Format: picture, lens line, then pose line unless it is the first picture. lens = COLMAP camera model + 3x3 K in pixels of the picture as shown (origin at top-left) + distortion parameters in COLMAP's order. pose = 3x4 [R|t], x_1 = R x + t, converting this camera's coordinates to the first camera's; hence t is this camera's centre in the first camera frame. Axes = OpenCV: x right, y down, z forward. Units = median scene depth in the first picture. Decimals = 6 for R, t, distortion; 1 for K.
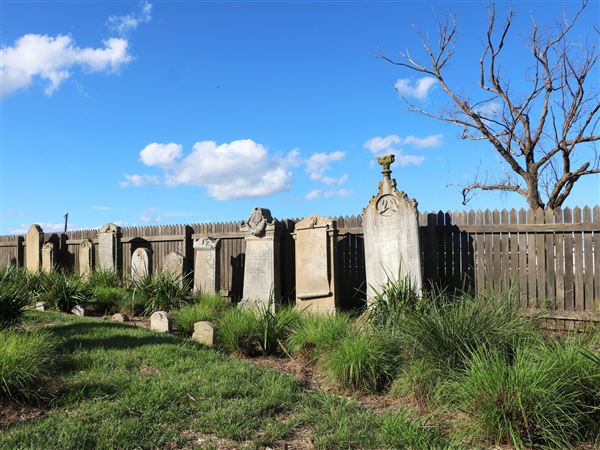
lens RADIAL K [[565.4, 0, 282.6], [0, 565.4, 243.8], [0, 0, 1]] dist [-0.057360, 0.000000]
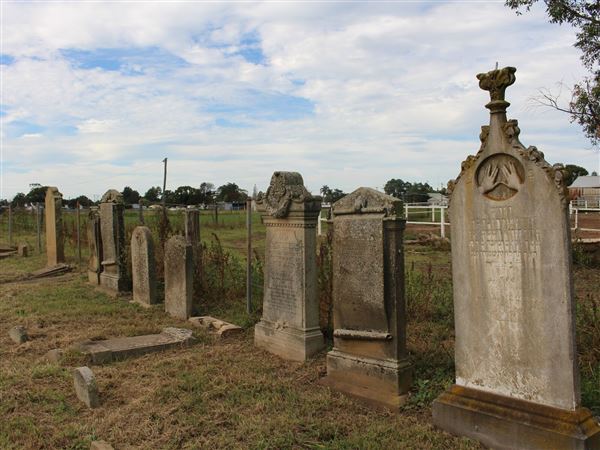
lens RADIAL K [[574.3, 0, 298.4], [0, 574.3, 227.6], [0, 0, 1]] dist [-0.091500, 0.000000]
pose [[0.982902, -0.004688, -0.184071, 0.105924], [0.019989, 0.996484, 0.081360, -0.066324], [0.183042, -0.083648, 0.979540, 0.493714]]
